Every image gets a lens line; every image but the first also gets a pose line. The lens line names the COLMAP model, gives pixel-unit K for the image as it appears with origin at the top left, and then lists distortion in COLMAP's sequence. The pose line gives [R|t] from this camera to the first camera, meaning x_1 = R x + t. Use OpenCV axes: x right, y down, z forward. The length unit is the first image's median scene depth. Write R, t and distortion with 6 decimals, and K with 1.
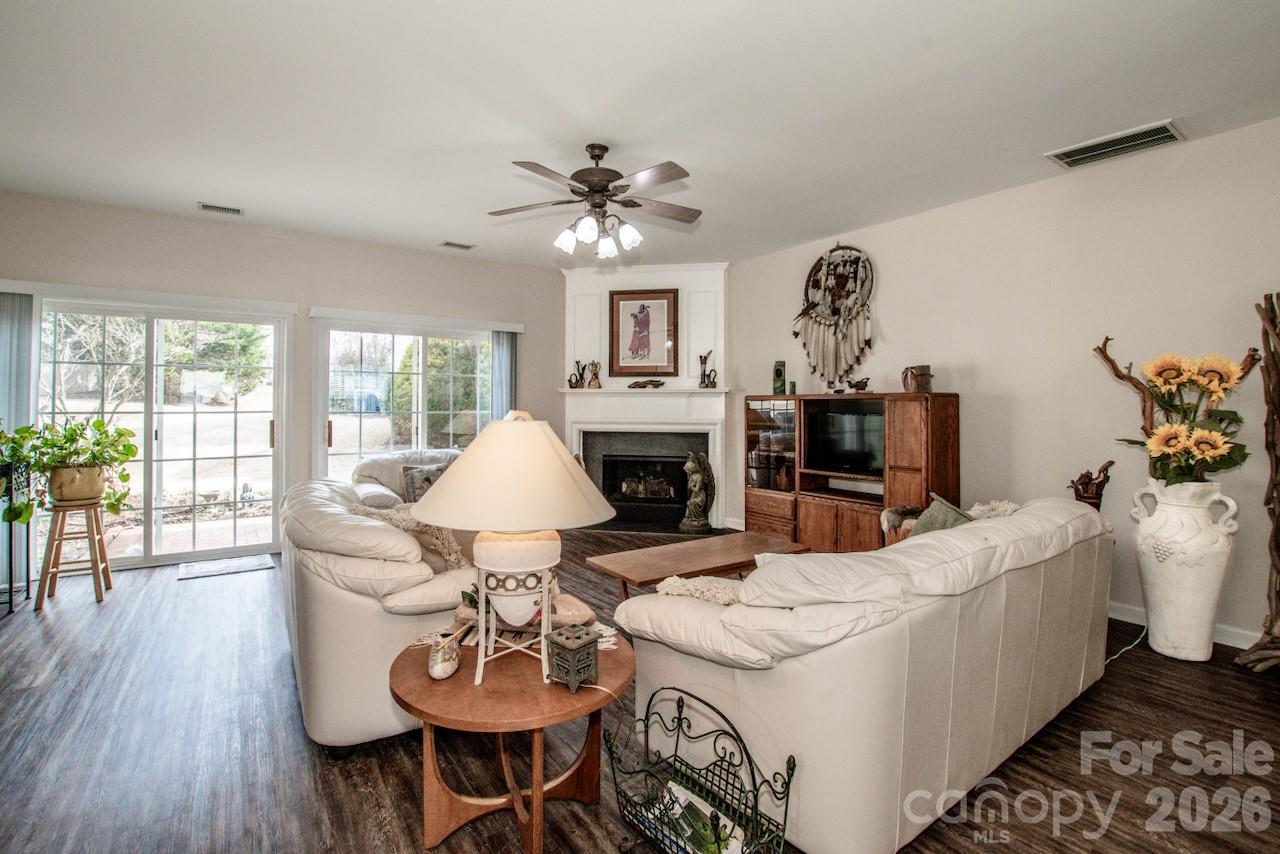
lens RADIAL K [[575.3, 0, 633.7], [0, 575.3, 397.4], [0, 0, 1]] dist [-0.030493, 0.000128]
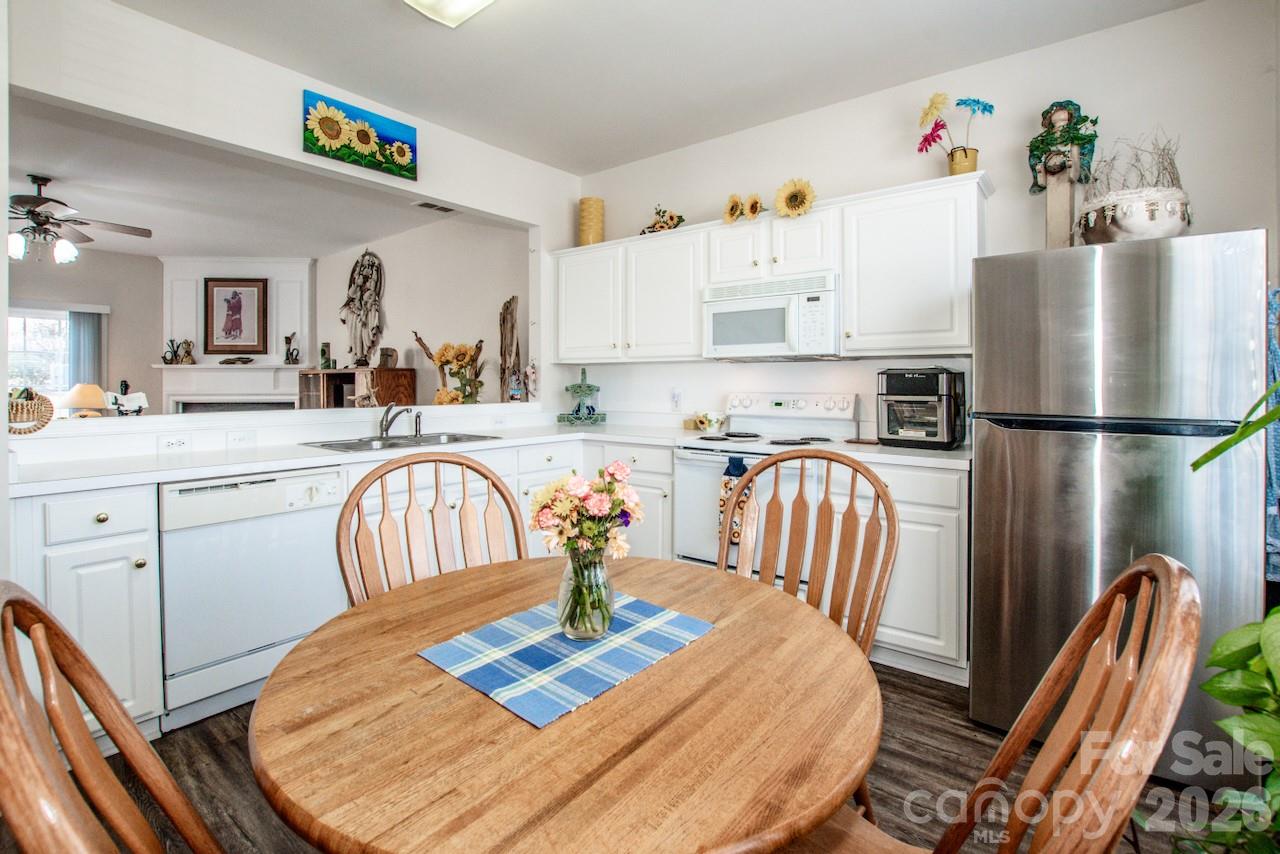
lens RADIAL K [[587.8, 0, 641.7], [0, 587.8, 380.6], [0, 0, 1]] dist [-0.029821, 0.000376]
pose [[0.960137, -0.003721, 0.279505, 0.569862], [0.001026, 0.999952, 0.009788, 0.007142], [-0.279528, -0.009111, 0.960094, -0.403139]]
